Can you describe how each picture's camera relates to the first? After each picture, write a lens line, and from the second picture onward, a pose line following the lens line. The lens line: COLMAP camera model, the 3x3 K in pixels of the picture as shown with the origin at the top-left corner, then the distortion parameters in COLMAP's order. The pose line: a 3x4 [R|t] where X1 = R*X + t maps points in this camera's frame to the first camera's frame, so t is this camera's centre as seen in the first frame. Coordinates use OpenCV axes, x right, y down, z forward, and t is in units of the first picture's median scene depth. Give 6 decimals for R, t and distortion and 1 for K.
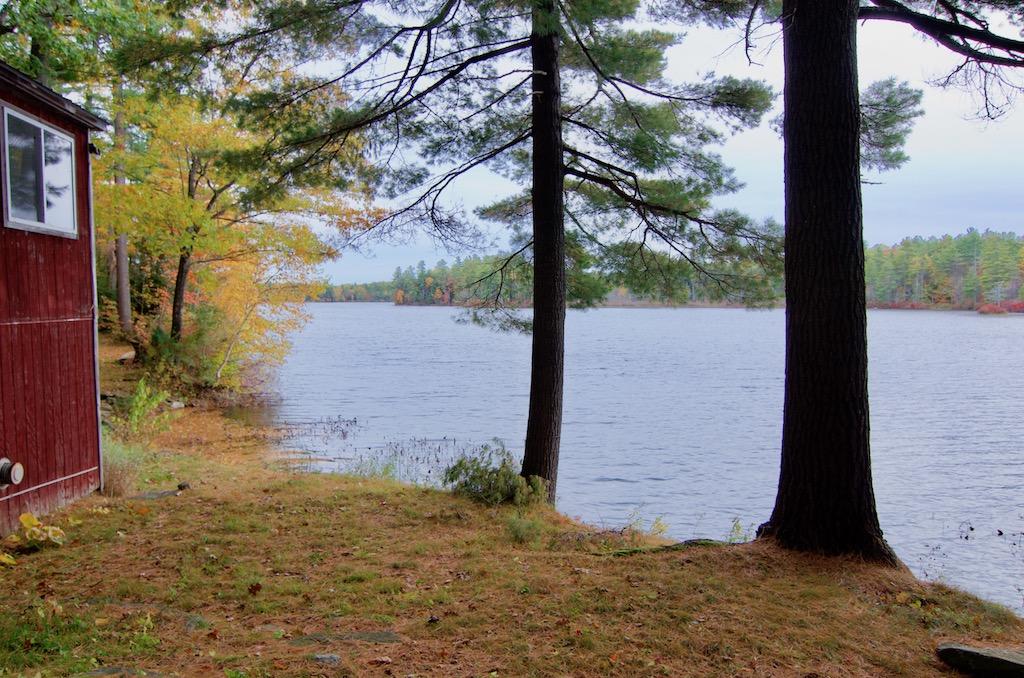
lens RADIAL K [[694.2, 0, 515.2], [0, 694.2, 345.2], [0, 0, 1]] dist [-0.002596, -0.004486]
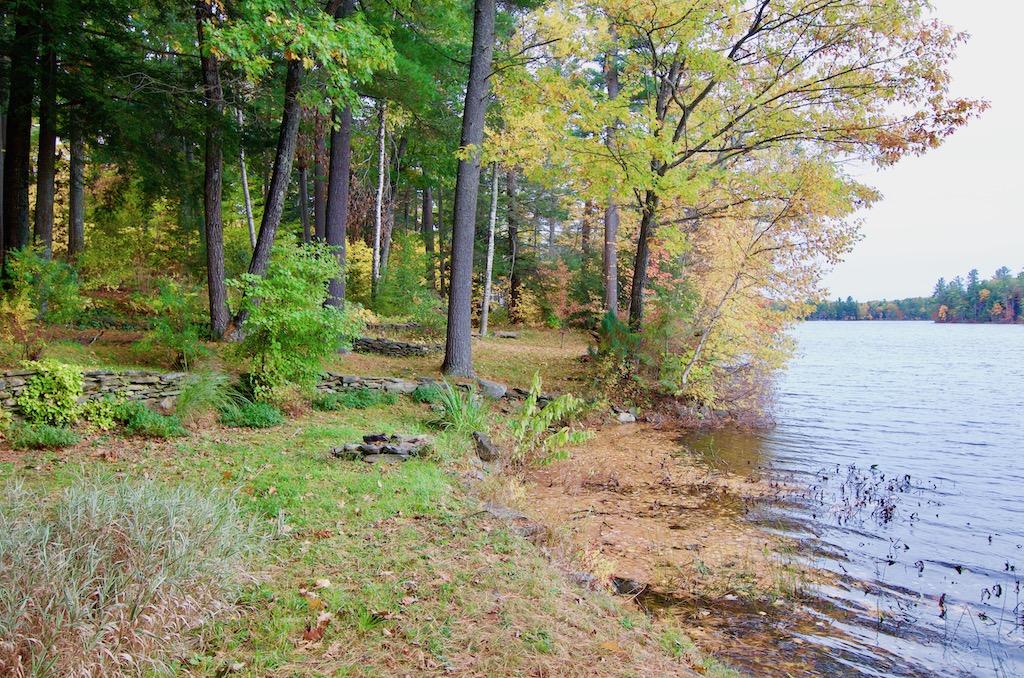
lens RADIAL K [[694.2, 0, 518.6], [0, 694.2, 344.3], [0, 0, 1]] dist [-0.002596, -0.004486]
pose [[0.758046, 0.021511, -0.651846, -0.098141], [-0.040289, 0.999092, -0.013883, 0.023135], [0.650955, 0.036786, 0.758224, 0.355111]]
